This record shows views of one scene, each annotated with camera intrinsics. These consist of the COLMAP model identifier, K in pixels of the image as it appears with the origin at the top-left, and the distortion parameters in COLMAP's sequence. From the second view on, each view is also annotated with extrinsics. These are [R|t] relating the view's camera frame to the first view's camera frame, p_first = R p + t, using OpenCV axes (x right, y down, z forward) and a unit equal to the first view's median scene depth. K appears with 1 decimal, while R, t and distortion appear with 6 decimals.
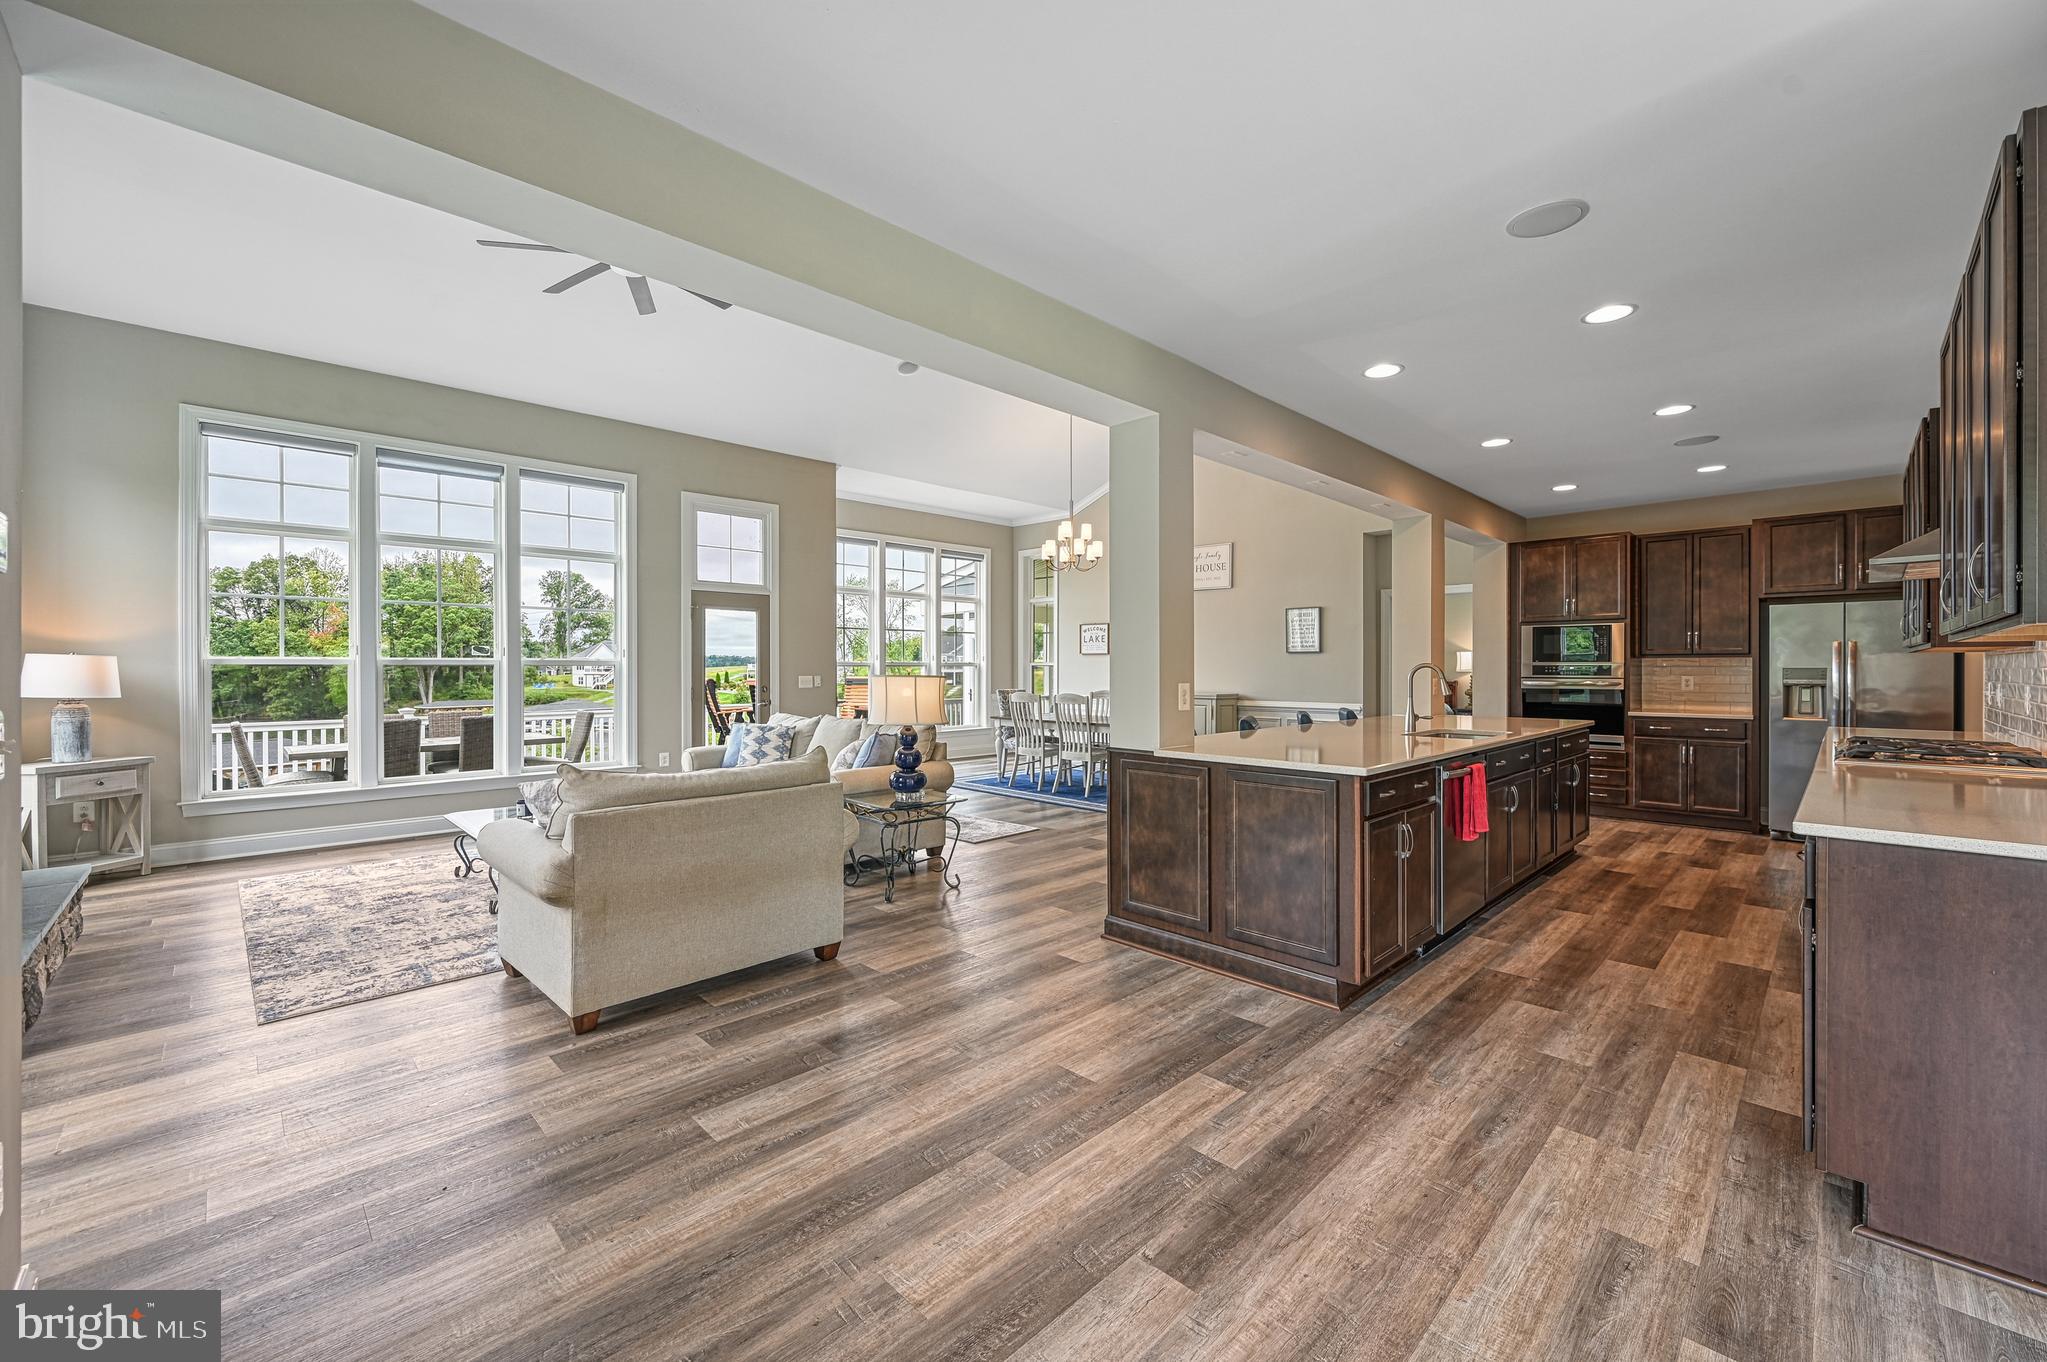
lens RADIAL K [[812.6, 0, 1028.1], [0, 812.6, 665.4], [0, 0, 1]] dist [-0.003302, 0.001314]
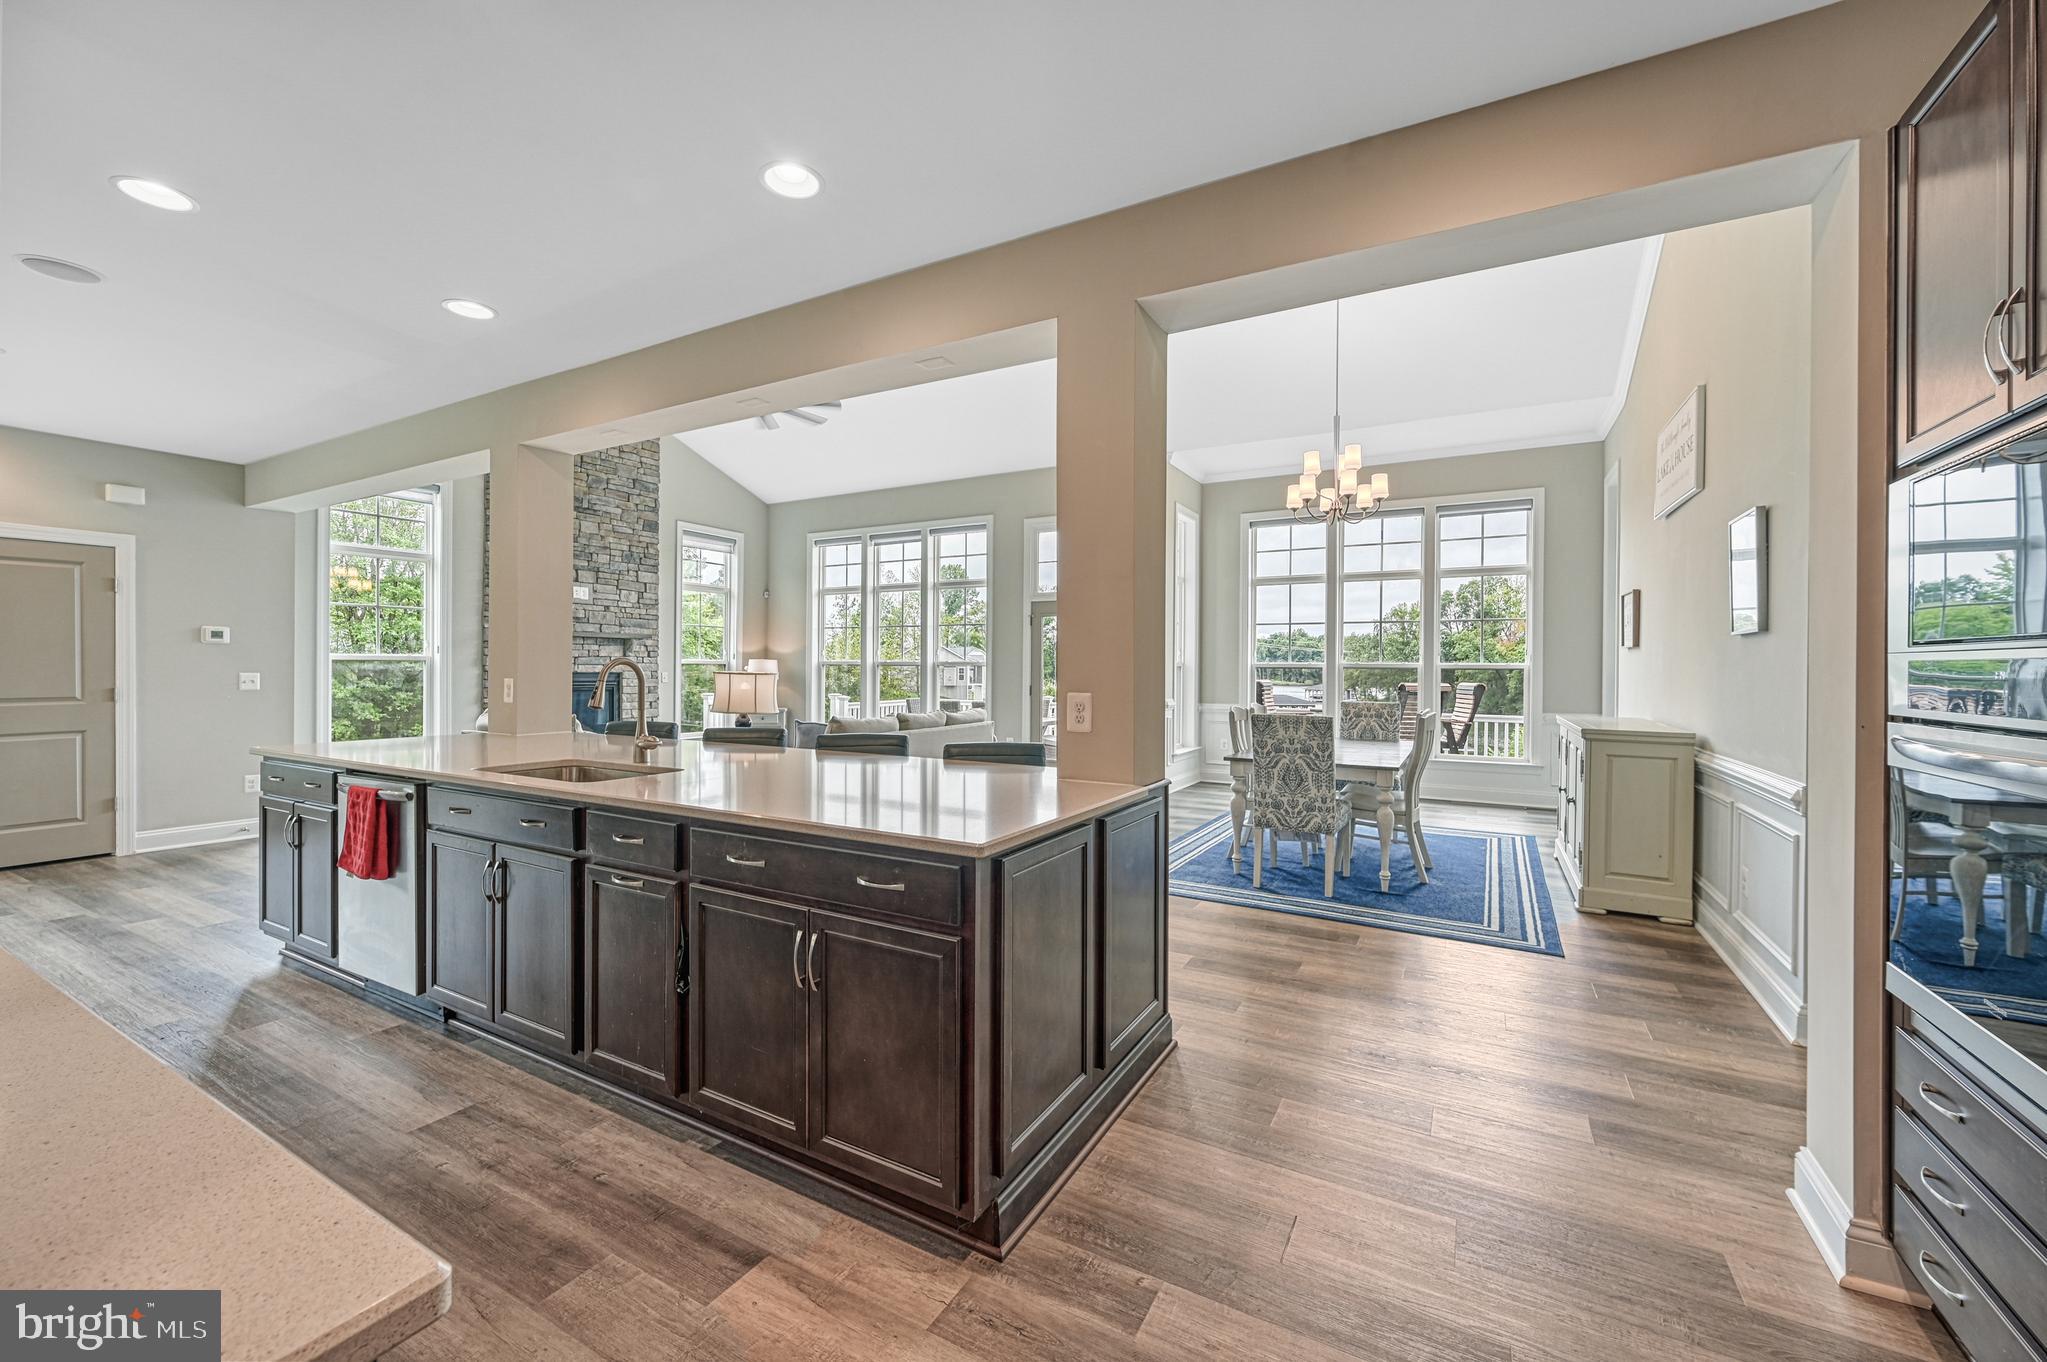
lens RADIAL K [[812.6, 0, 1035.8], [0, 812.6, 676.9], [0, 0, 1]] dist [-0.003302, 0.001314]
pose [[0.277331, 0.014314, -0.960668, 1.131487], [-0.007189, 0.999892, 0.012823, 0.000689], [0.960748, 0.003350, 0.277403, 1.069129]]
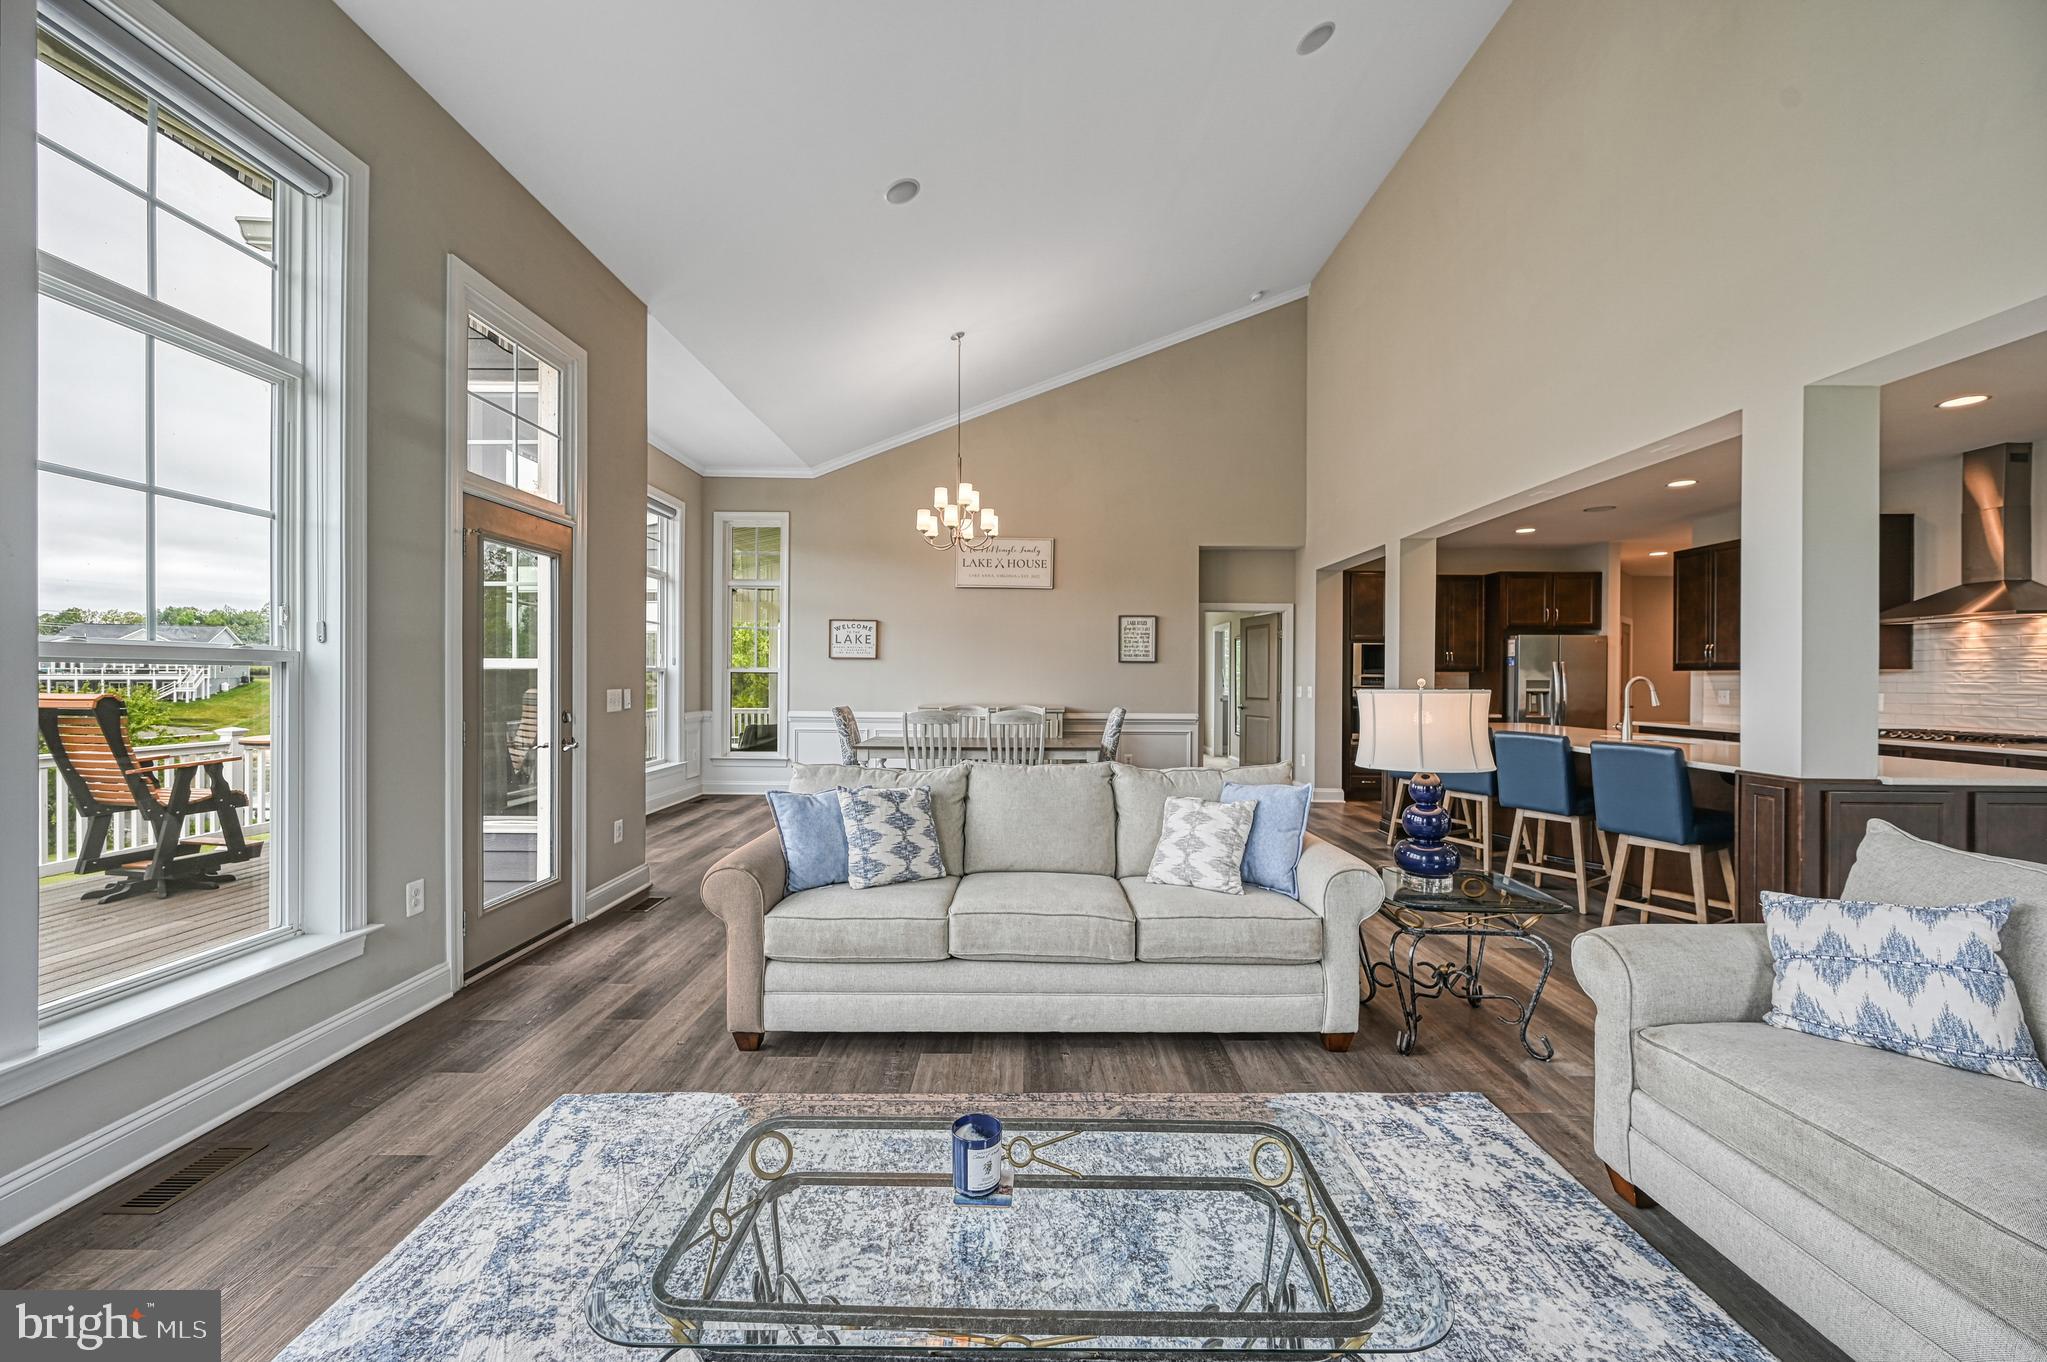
lens RADIAL K [[812.6, 0, 1022.1], [0, 812.6, 674.6], [0, 0, 1]] dist [-0.003302, 0.001314]
pose [[0.708064, 0.007530, 0.706109, -0.799291], [-0.007757, 0.999966, -0.002885, 0.004696], [-0.706106, -0.003435, 0.708098, 0.760720]]
